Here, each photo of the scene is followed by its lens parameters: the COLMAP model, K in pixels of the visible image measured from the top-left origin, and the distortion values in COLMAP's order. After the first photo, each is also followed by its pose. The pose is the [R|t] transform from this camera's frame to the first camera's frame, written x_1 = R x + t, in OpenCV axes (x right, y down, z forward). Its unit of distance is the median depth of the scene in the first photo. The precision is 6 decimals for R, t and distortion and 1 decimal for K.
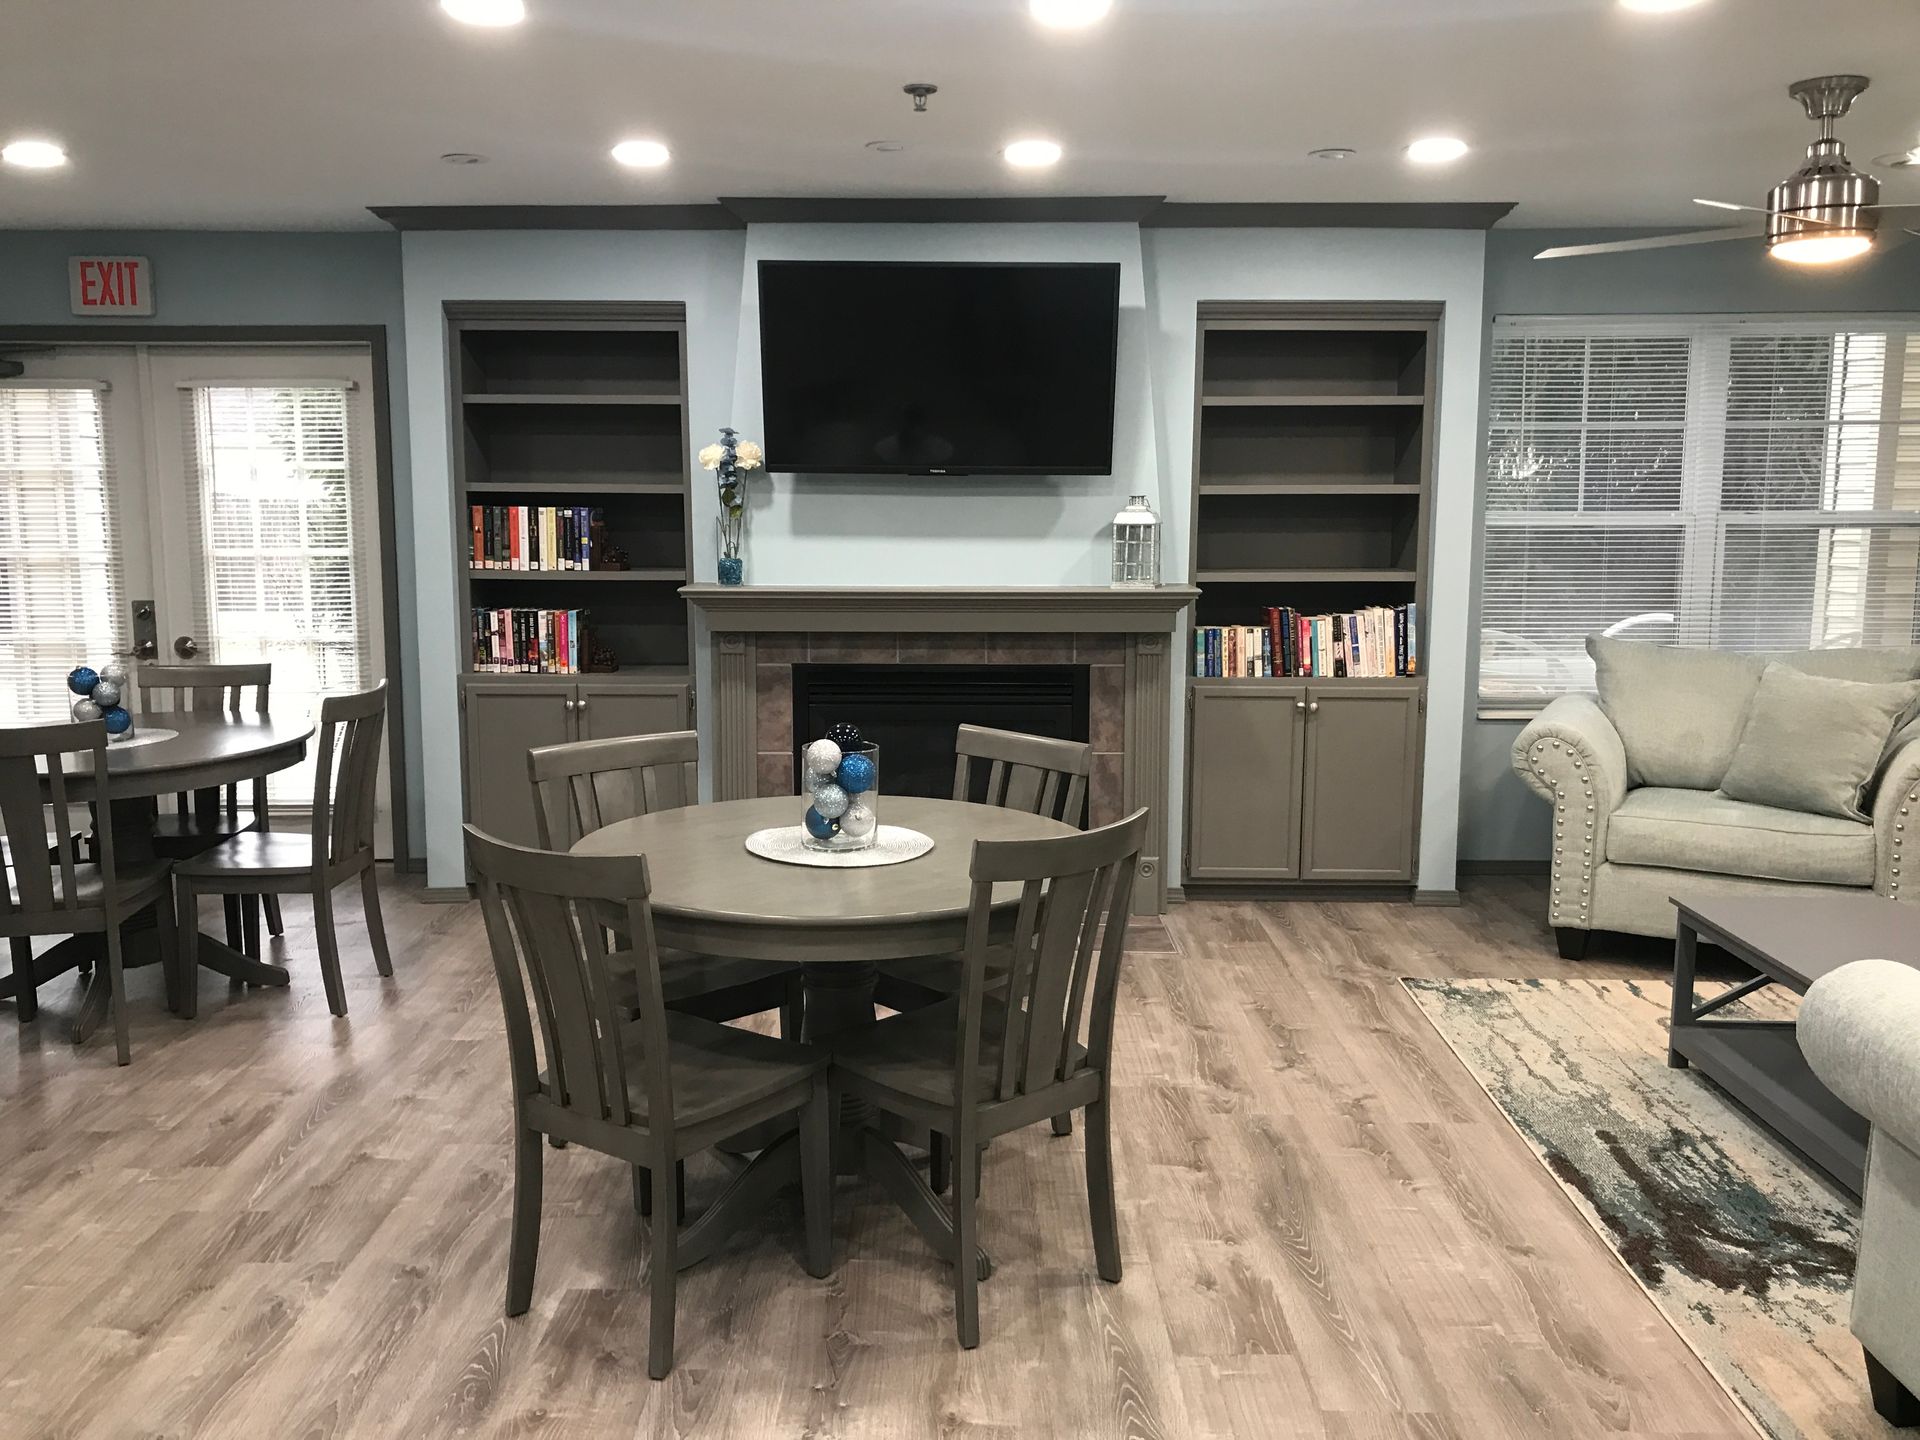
lens RADIAL K [[1565.5, 0, 947.7], [0, 1565.5, 697.7], [0, 0, 1]] dist [0.014718, 0.000978]
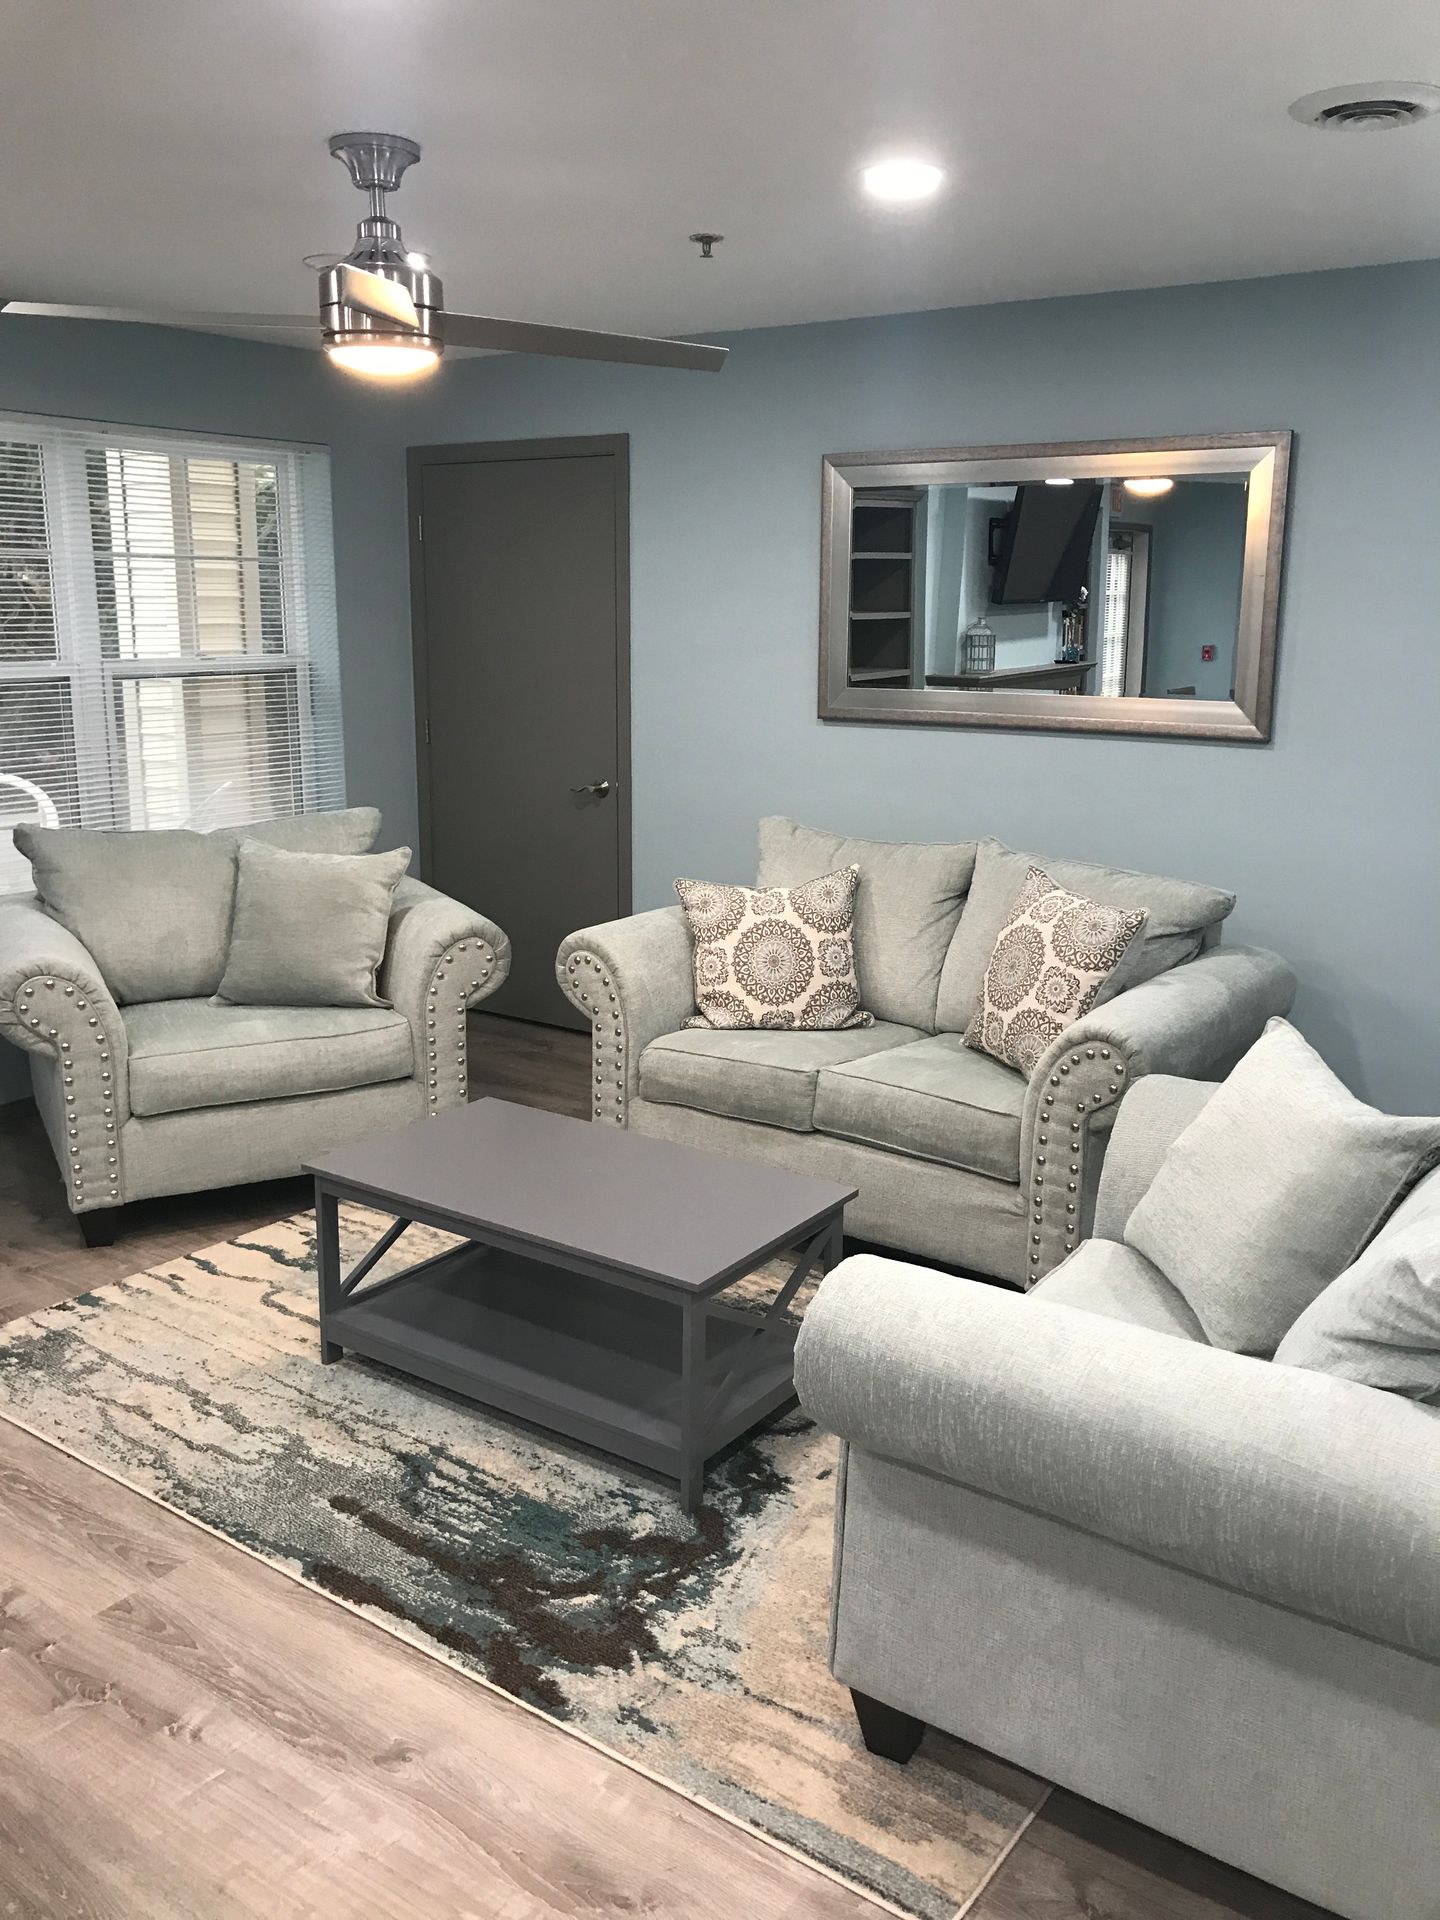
lens RADIAL K [[1582.6, 0, 726.3], [0, 1582.6, 938.2], [0, 0, 1]] dist [0.015121, 0.007202]
pose [[0.563120, -0.166334, 0.809462, -0.042383], [0.103390, 0.986018, 0.130689, -0.053742], [-0.819882, 0.010097, 0.572443, 0.268271]]
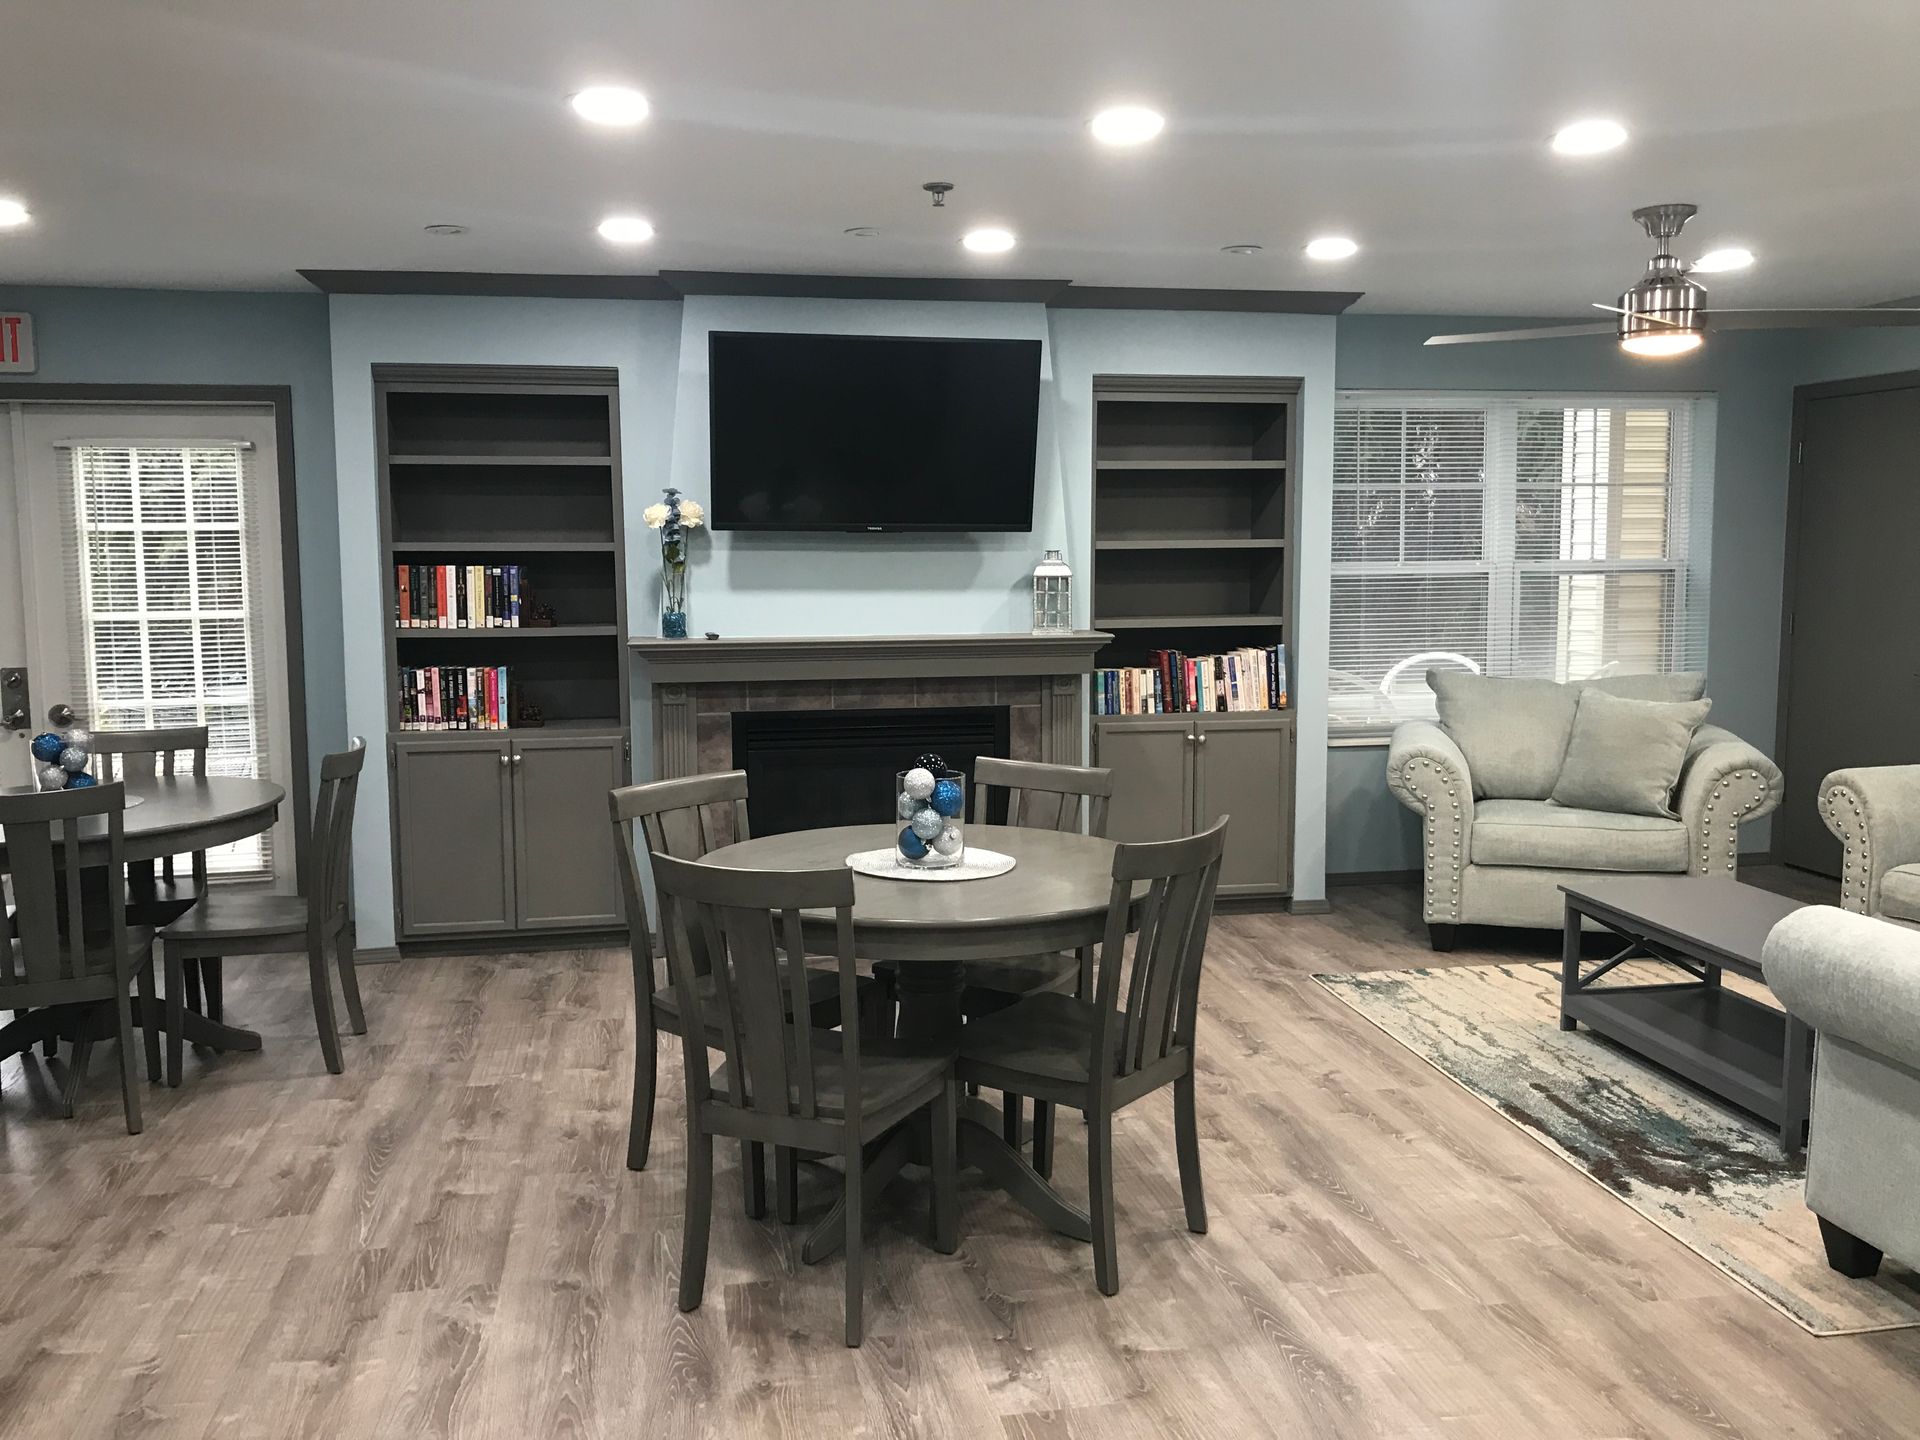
lens RADIAL K [[1569.7, 0, 954.6], [0, 1569.7, 702.9], [0, 0, 1]] dist [0.013928, -0.009729]
pose [[0.980780, -0.026150, 0.193358, -0.157595], [0.032690, 0.998994, -0.030711, 0.008876], [-0.192360, 0.036442, 0.980648, -0.056966]]
